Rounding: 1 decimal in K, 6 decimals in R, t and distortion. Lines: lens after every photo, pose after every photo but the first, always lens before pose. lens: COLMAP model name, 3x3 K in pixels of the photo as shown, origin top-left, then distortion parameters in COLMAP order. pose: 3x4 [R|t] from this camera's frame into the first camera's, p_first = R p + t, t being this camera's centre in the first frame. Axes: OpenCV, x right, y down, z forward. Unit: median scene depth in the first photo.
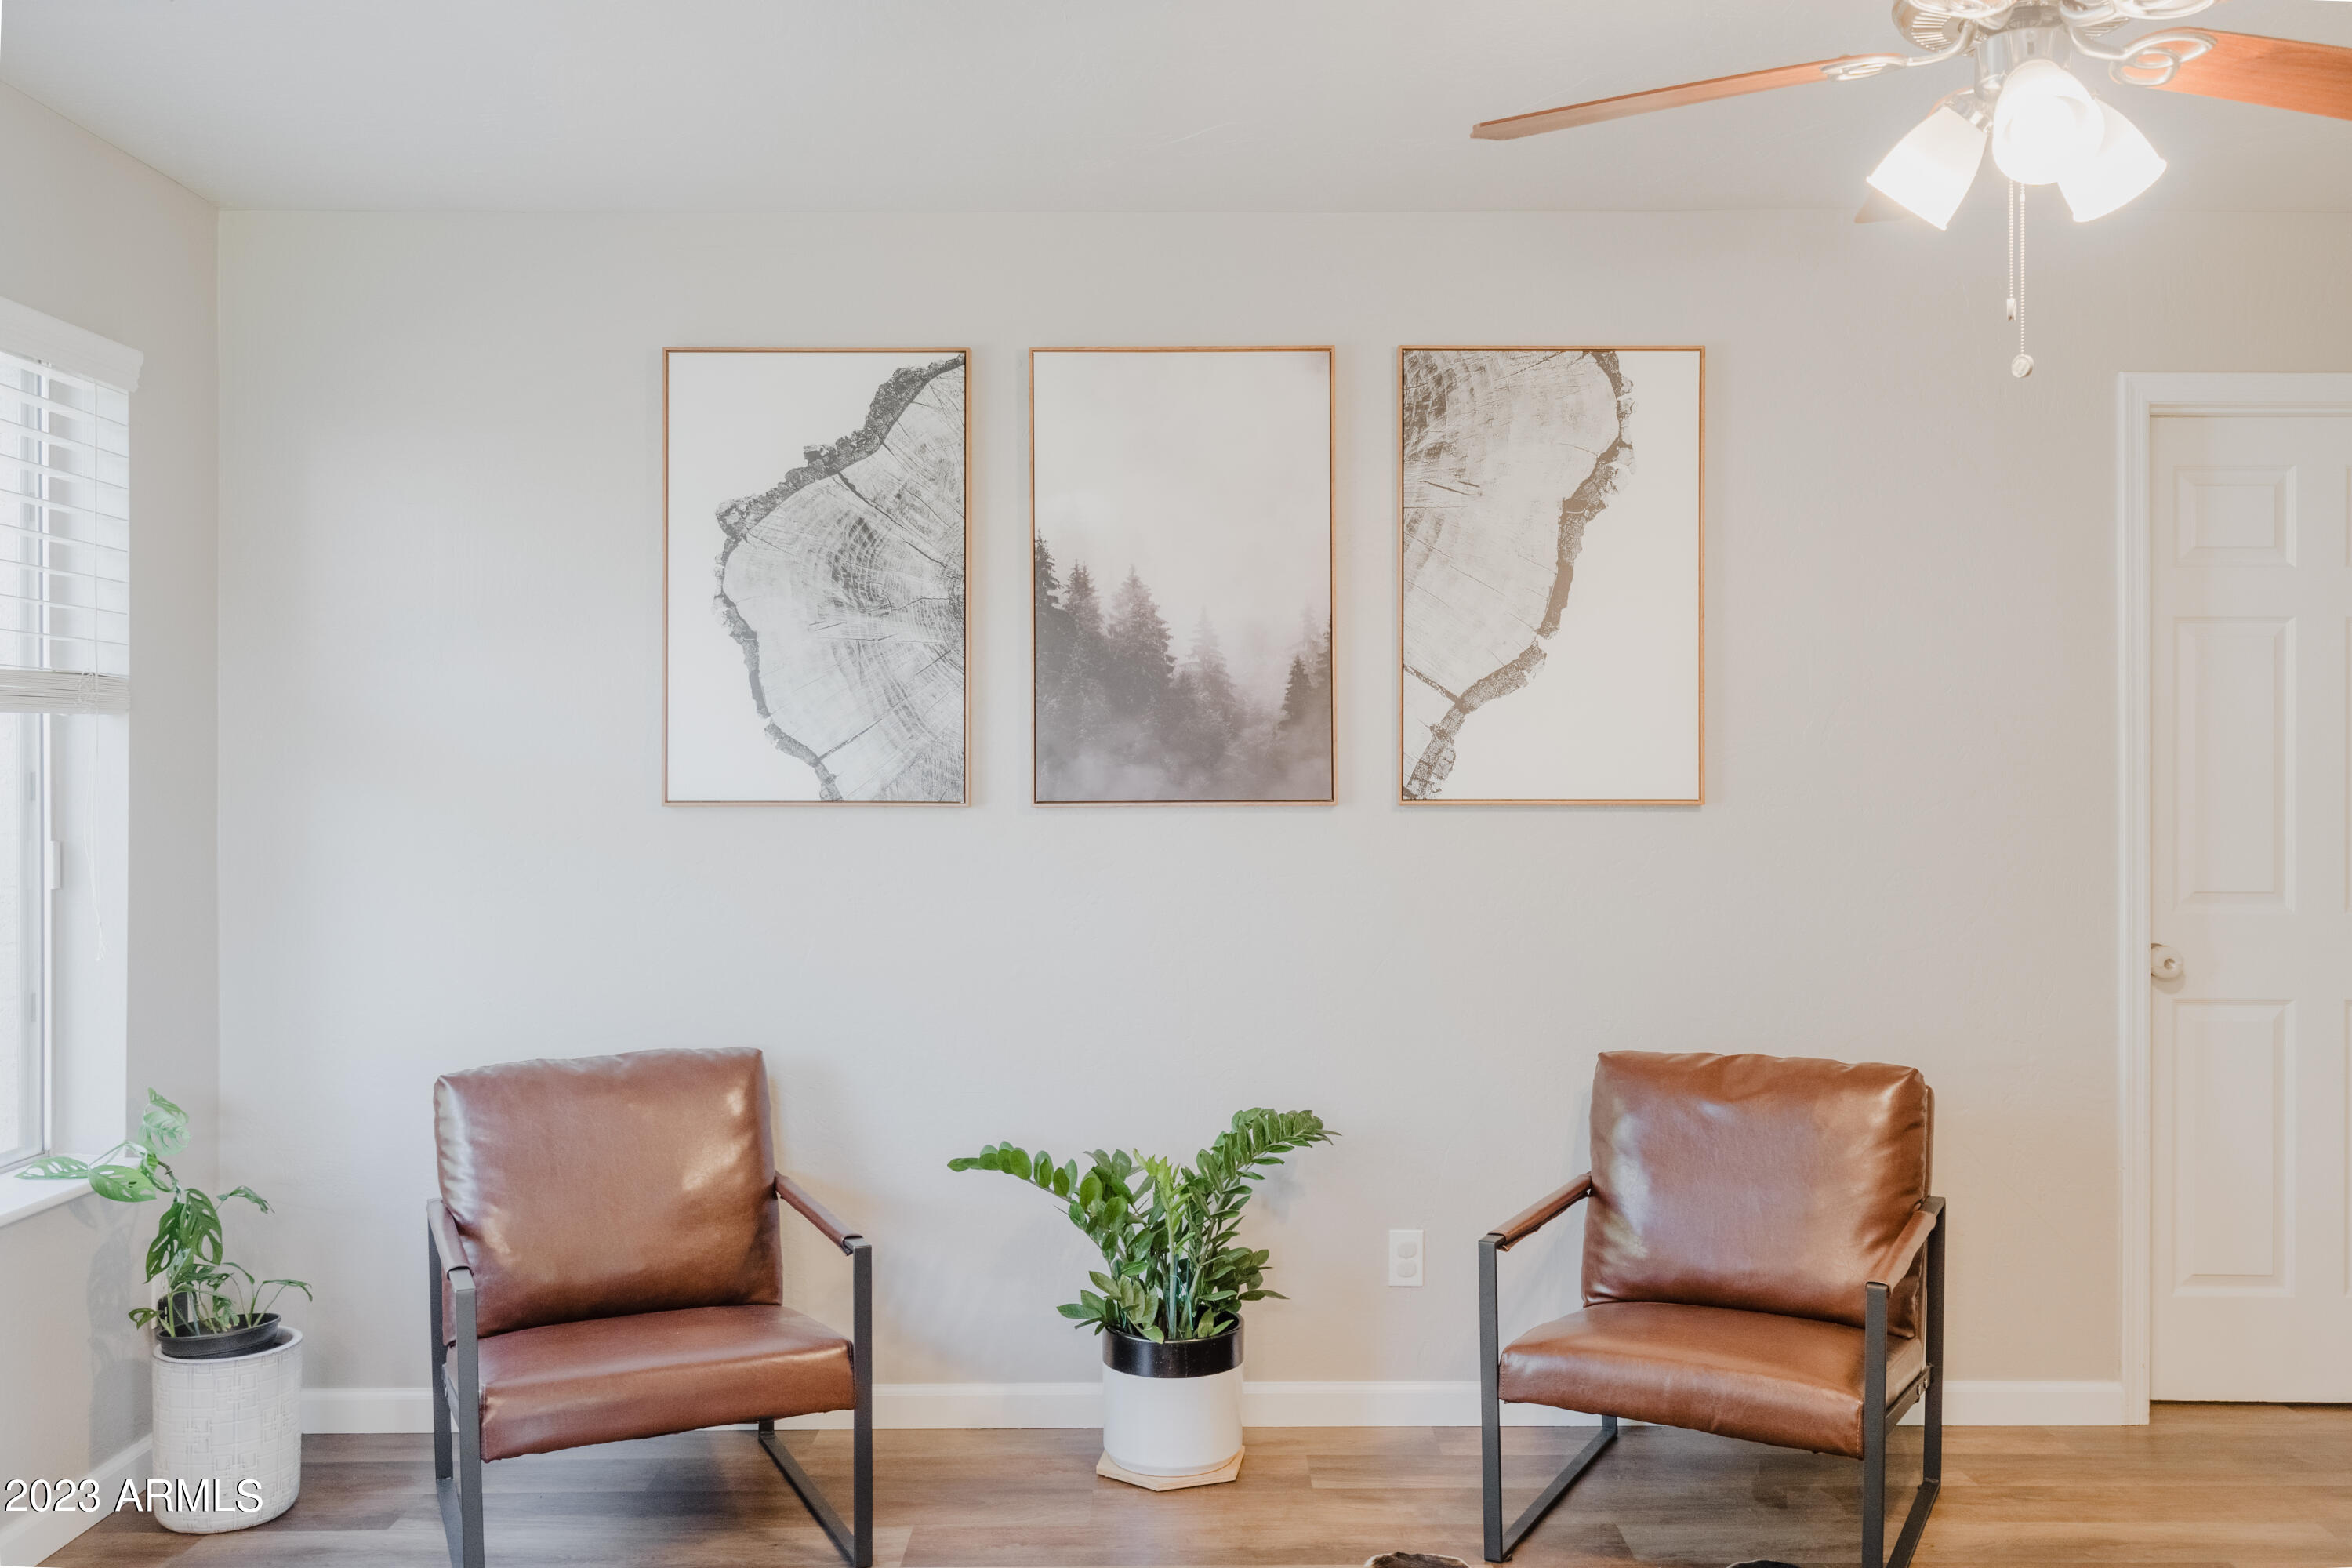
lens RADIAL K [[2010.1, 0, 1176.0], [0, 2010.1, 784.0], [0, 0, 1]] dist [0.000658, -0.000373]
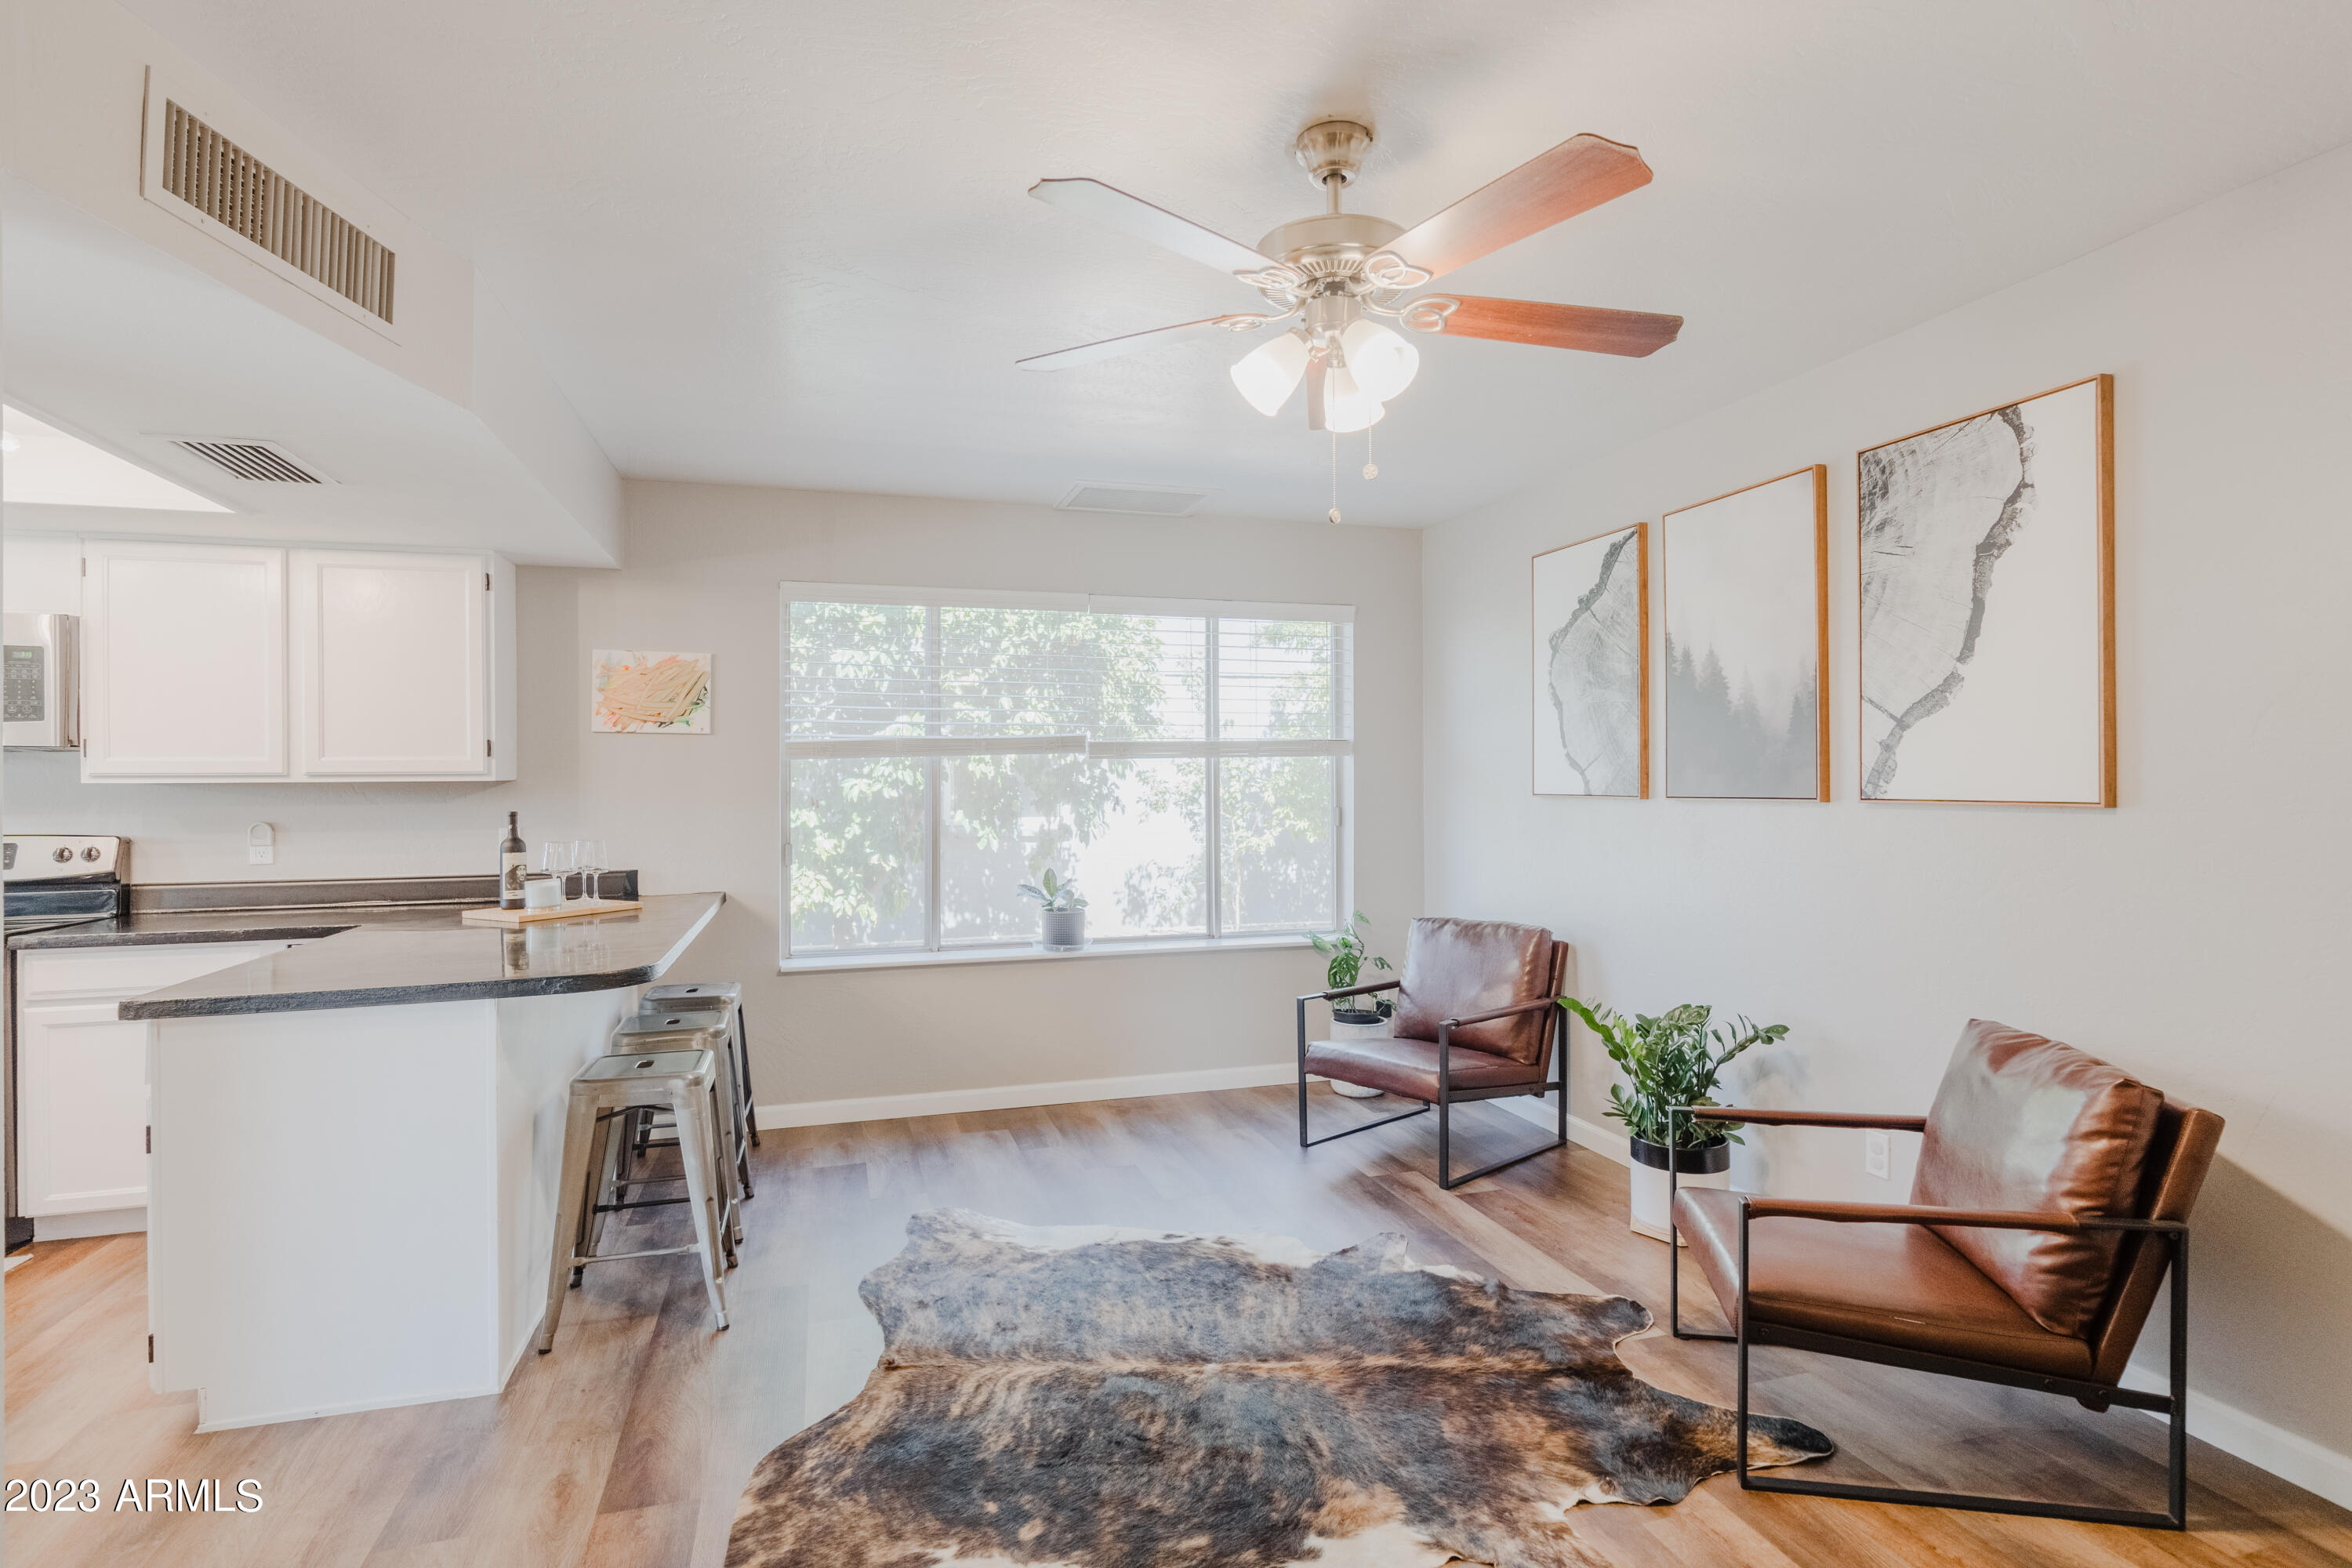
lens RADIAL K [[1188.7, 0, 1176.0], [0, 1188.7, 784.0], [0, 0, 1]] dist [-0.000010, -0.000025]
pose [[0.276234, 0.002610, -0.961087, 0.730879], [-0.000012, 0.999996, 0.002713, -0.003896], [0.961091, -0.000737, 0.276233, 0.360599]]
